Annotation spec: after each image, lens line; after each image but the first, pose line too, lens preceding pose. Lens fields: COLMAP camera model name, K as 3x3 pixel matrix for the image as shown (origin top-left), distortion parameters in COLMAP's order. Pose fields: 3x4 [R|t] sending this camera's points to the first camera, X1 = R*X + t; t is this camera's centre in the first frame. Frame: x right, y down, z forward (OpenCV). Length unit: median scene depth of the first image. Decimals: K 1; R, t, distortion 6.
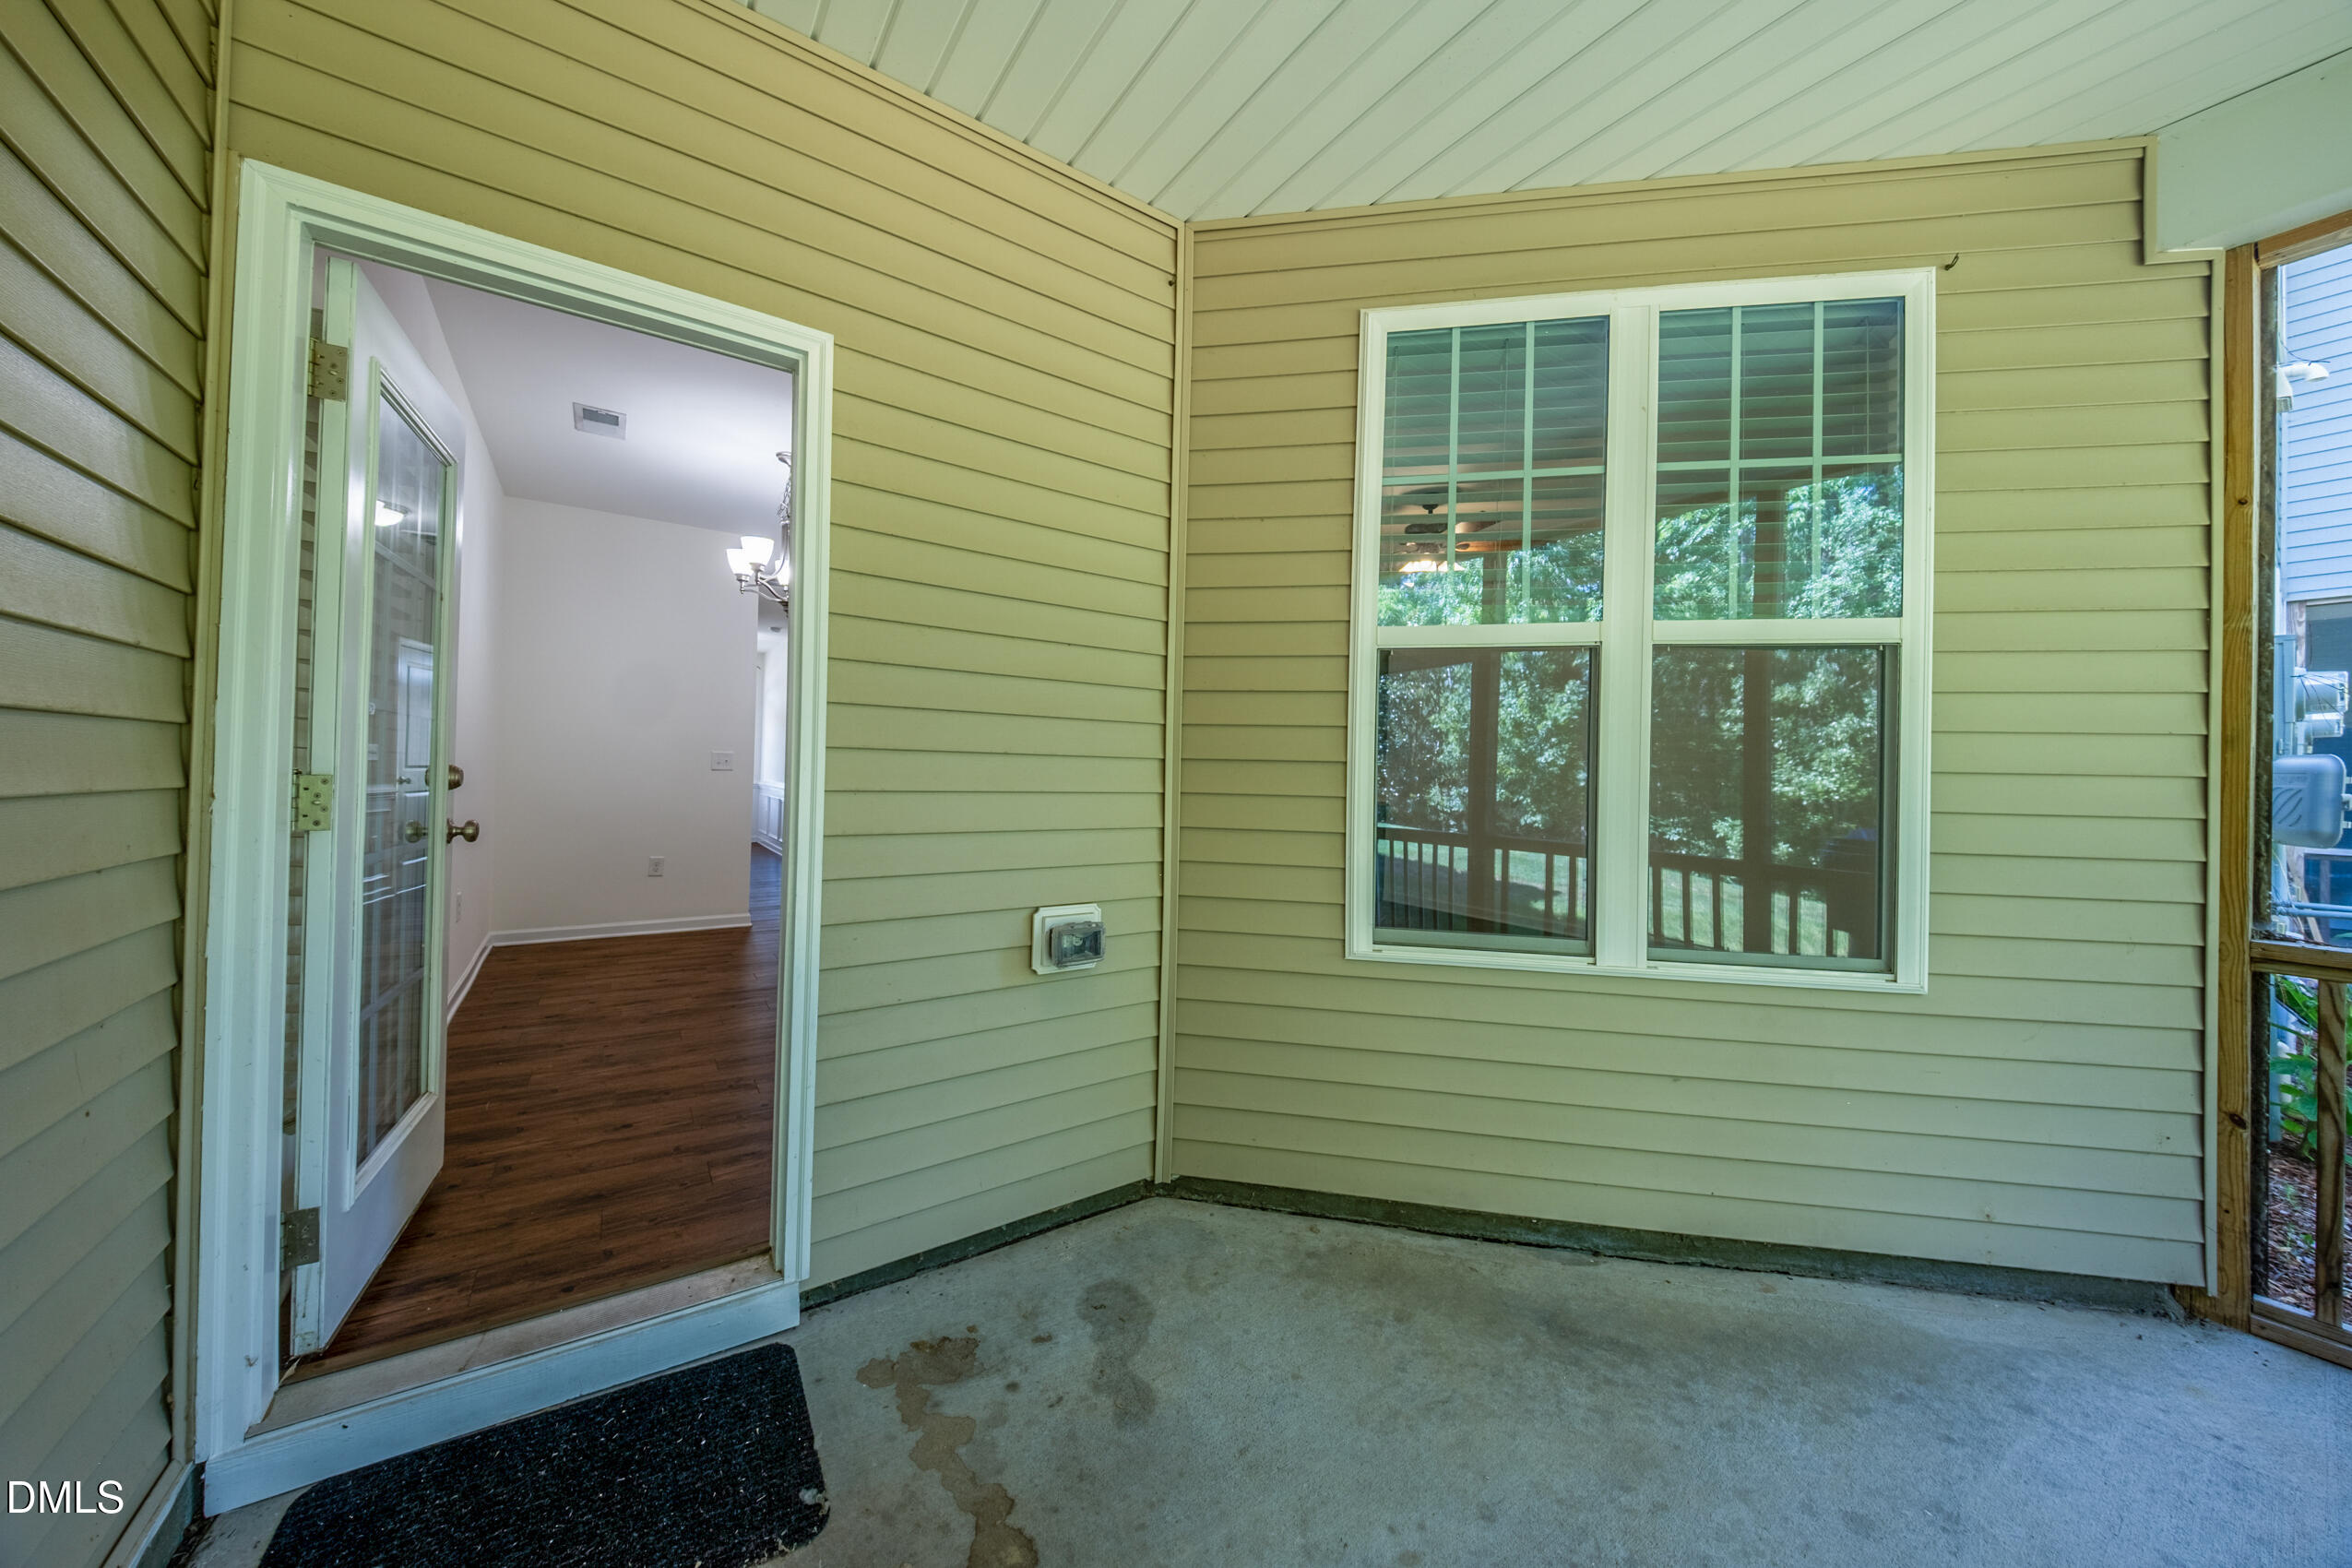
lens RADIAL K [[805.9, 0, 1175.8], [0, 805.9, 765.9], [0, 0, 1]] dist [0.017025, -0.010950]
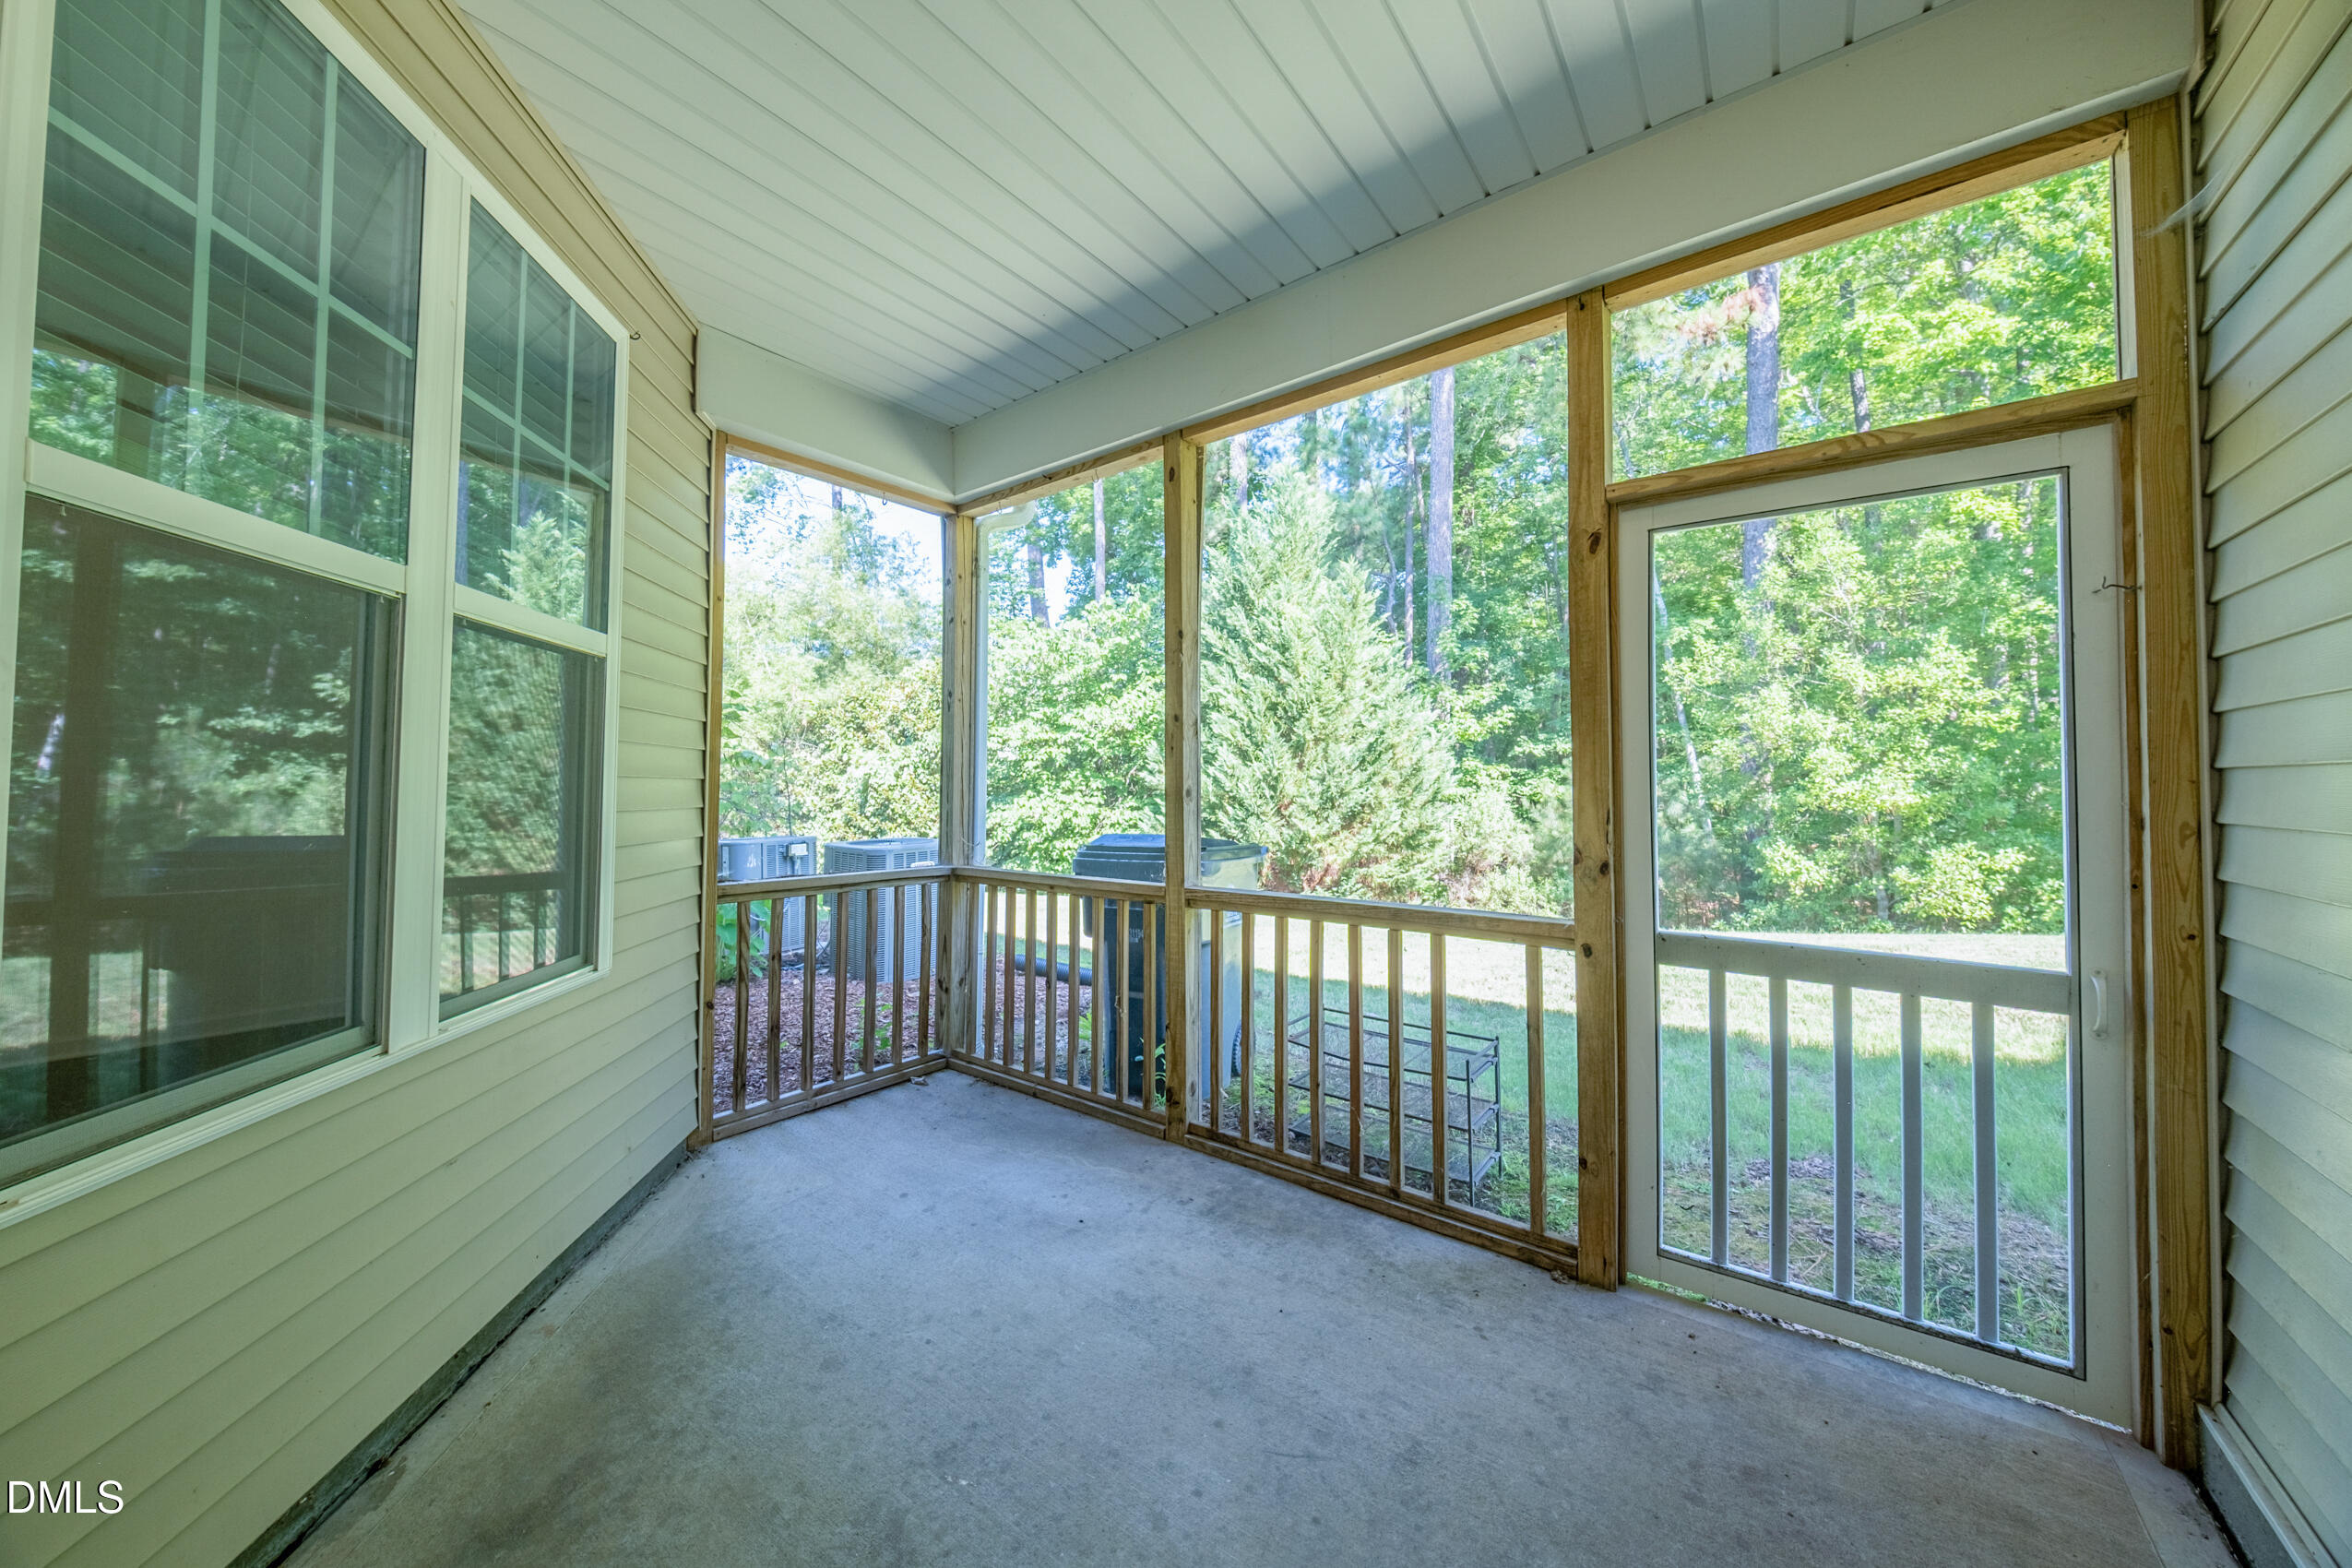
lens RADIAL K [[805.9, 0, 1175.8], [0, 805.9, 765.9], [0, 0, 1]] dist [0.017025, -0.010950]
pose [[-0.316472, 0.003941, 0.948594, -0.370533], [-0.019869, 0.999744, -0.010782, -0.010483], [-0.948394, -0.022260, -0.316312, 0.596485]]
